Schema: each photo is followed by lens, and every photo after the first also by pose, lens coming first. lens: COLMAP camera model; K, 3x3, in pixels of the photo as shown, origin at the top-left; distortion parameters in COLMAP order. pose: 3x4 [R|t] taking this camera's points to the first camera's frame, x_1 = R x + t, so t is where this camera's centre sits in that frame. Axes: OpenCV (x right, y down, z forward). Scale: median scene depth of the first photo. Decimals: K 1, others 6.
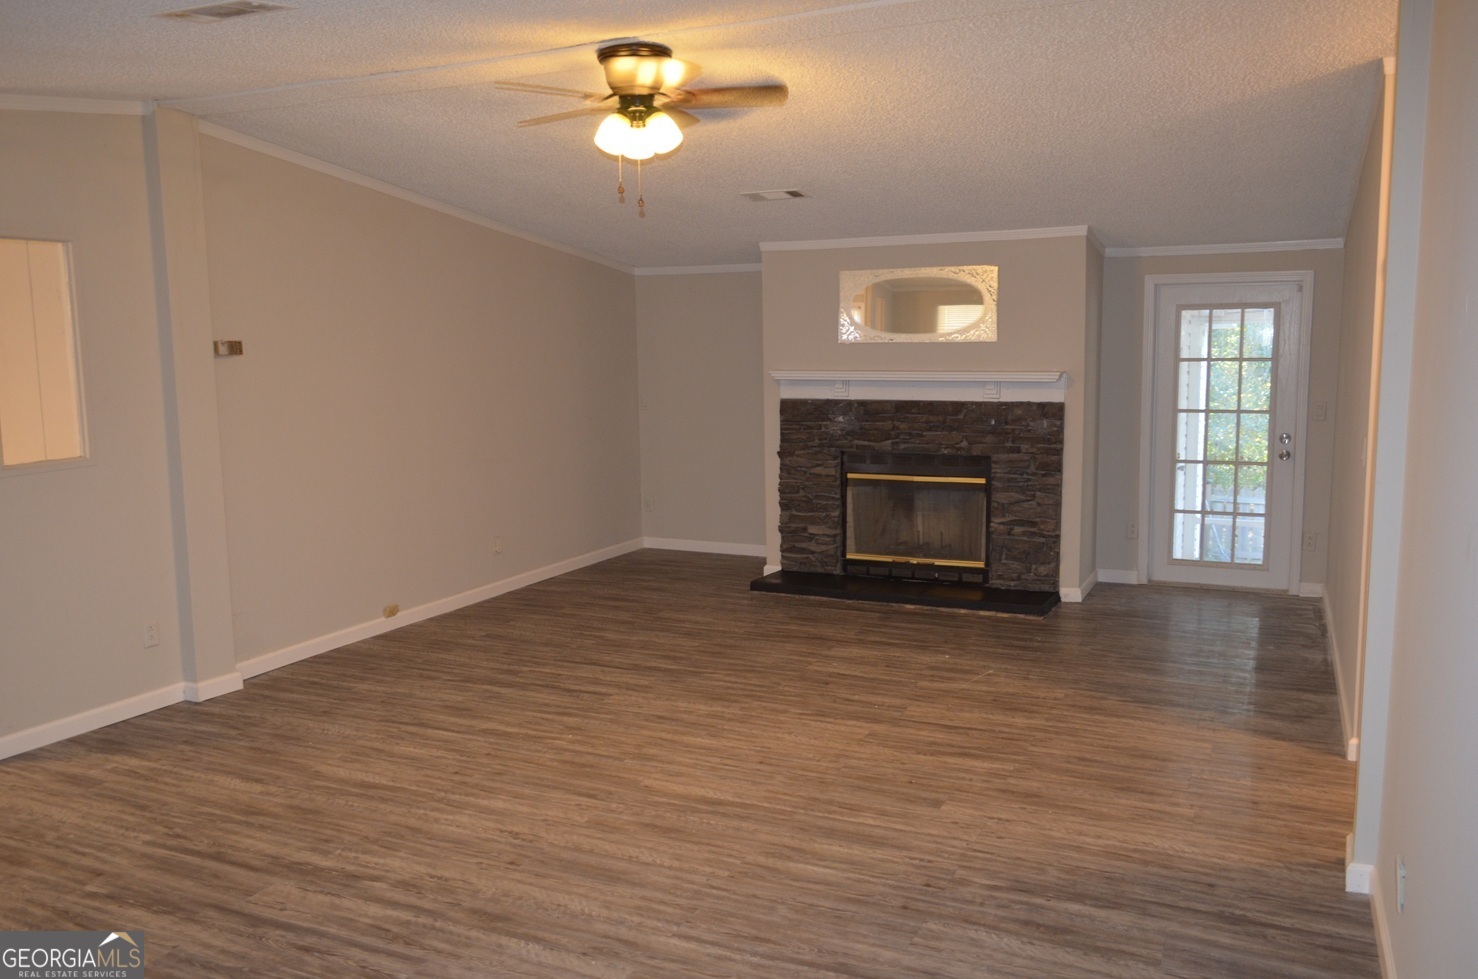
lens RADIAL K [[1145.3, 0, 741.1], [0, 1145.3, 490.5], [0, 0, 1]] dist [-0.008155, 0.002636]
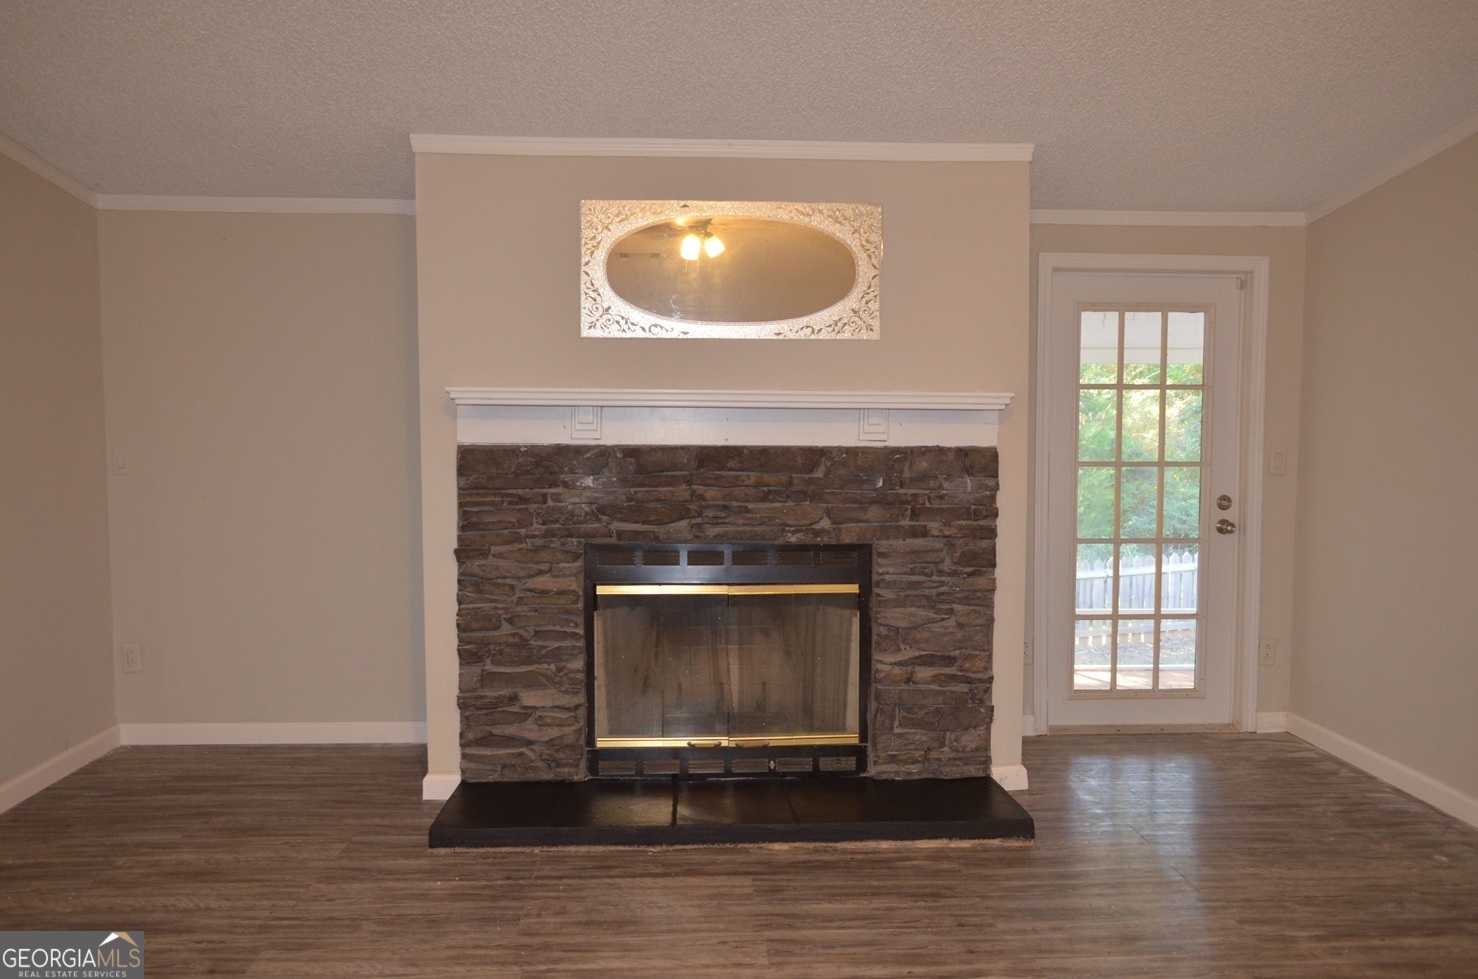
lens RADIAL K [[1145.3, 0, 738.8], [0, 1145.3, 497.1], [0, 0, 1]] dist [-0.008155, 0.002636]
pose [[0.882339, -0.016624, 0.470320, -0.099755], [0.046178, 0.997611, -0.051372, -0.026577], [-0.468343, 0.067046, 0.880999, 0.525169]]
